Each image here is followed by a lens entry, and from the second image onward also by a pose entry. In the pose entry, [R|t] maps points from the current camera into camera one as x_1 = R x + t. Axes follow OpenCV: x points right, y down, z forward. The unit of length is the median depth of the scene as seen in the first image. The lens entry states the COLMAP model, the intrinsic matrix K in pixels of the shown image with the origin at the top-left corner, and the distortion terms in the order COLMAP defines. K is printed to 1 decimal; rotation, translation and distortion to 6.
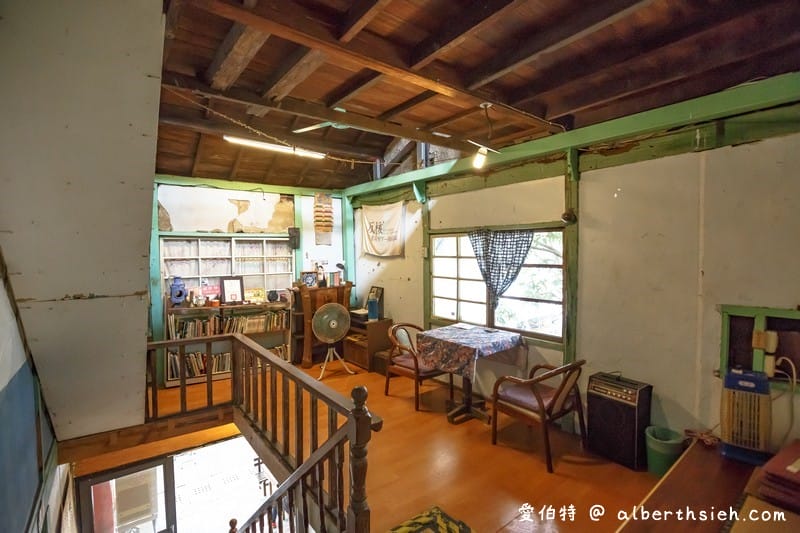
lens RADIAL K [[367.5, 0, 399.1], [0, 367.5, 268.5], [0, 0, 1]] dist [-0.047242, 0.013802]
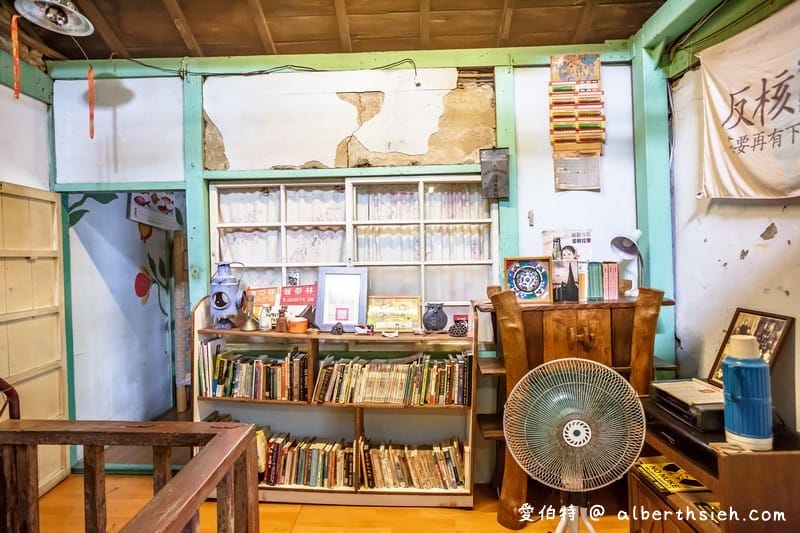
lens RADIAL K [[429.7, 0, 398.0], [0, 429.7, 260.6], [0, 0, 1]] dist [-0.025190, 0.000904]
pose [[0.763014, 0.003512, -0.646373, -0.066388], [-0.016839, 0.999754, -0.014446, 0.019414], [0.646163, 0.021907, 0.762885, 0.591558]]
